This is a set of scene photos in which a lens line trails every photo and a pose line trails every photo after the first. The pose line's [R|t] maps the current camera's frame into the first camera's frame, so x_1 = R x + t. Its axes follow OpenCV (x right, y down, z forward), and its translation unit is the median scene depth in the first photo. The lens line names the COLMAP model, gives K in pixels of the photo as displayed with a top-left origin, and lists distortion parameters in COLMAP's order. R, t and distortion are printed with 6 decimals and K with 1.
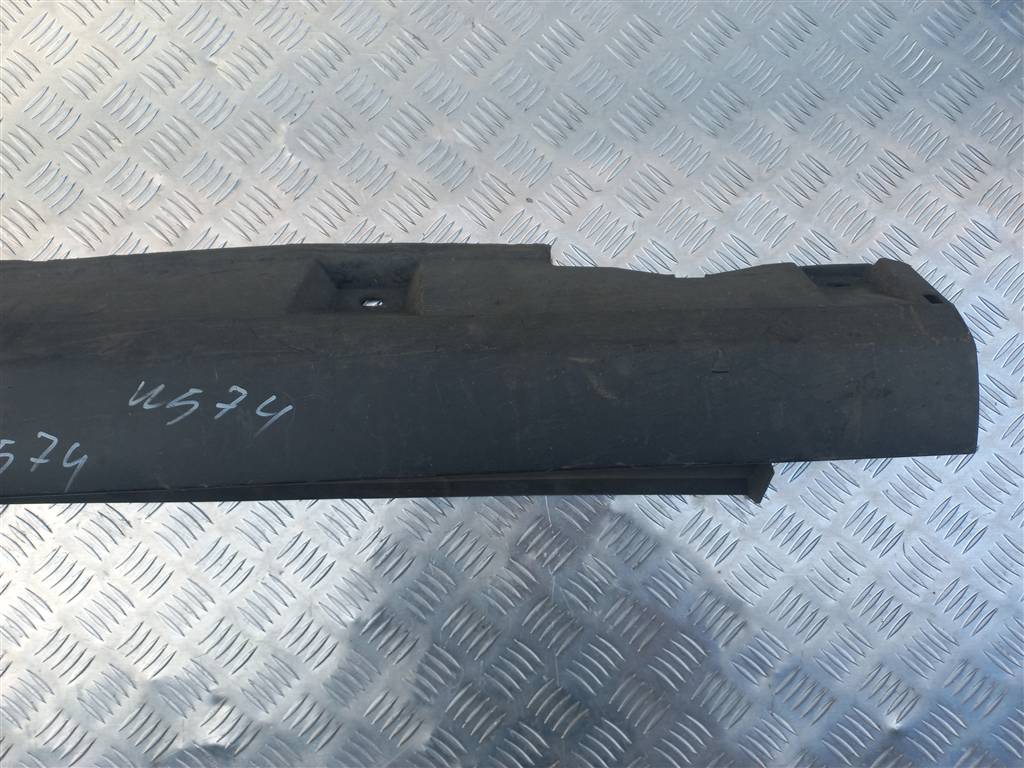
lens RADIAL K [[759.1, 0, 512.0], [0, 759.1, 384.0], [0, 0, 1]] dist [0.037276, -0.005110]
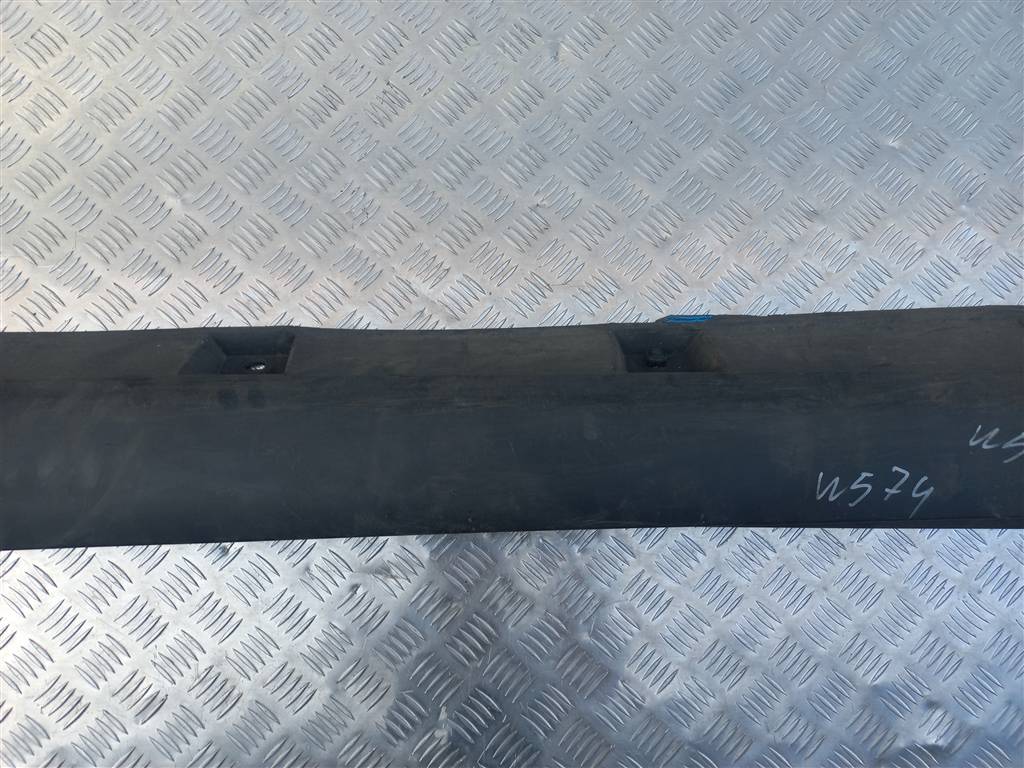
lens RADIAL K [[750.4, 0, 512.0], [0, 750.4, 384.0], [0, 0, 1]] dist [-0.009856, 0.047876]
pose [[0.999273, 0.019141, 0.032979, -1.044928], [-0.017896, 0.999131, -0.037644, -0.008625], [-0.033671, 0.037026, 0.998747, -0.112060]]
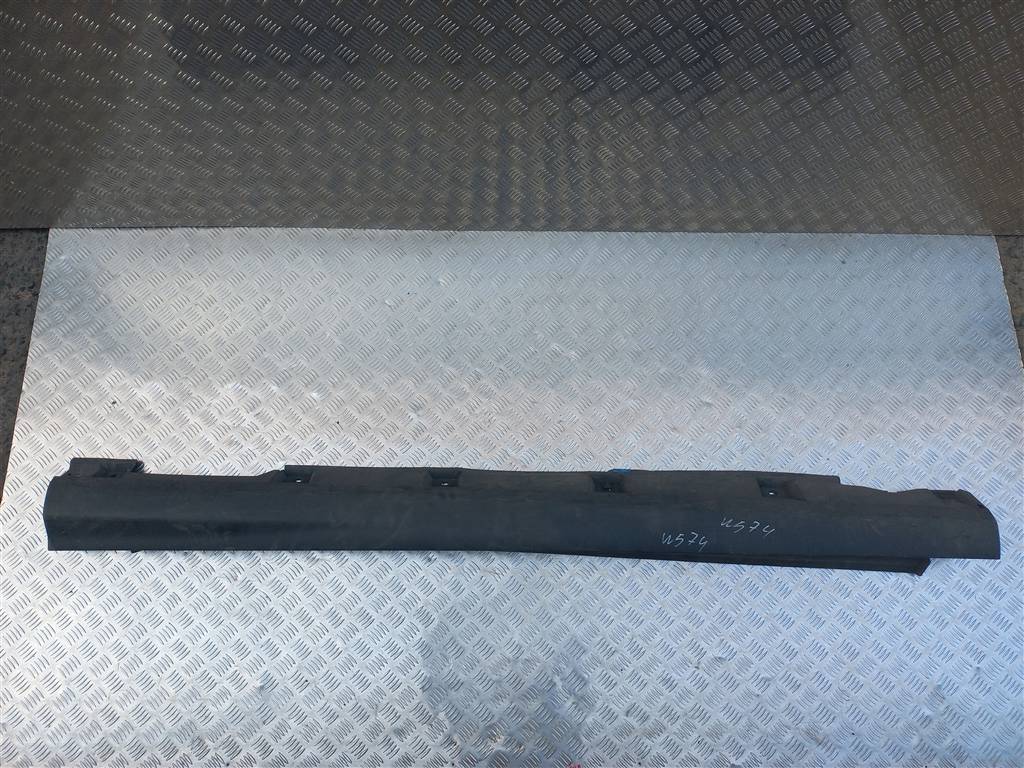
lens RADIAL K [[752.0, 0, 506.5], [0, 752.0, 382.6], [0, 0, 1]] dist [0.035734, 0.003842]
pose [[0.998282, 0.057676, -0.010319, -1.156959], [-0.058584, 0.979814, -0.191132, 0.082004], [-0.000913, 0.191408, 0.981510, -1.793343]]
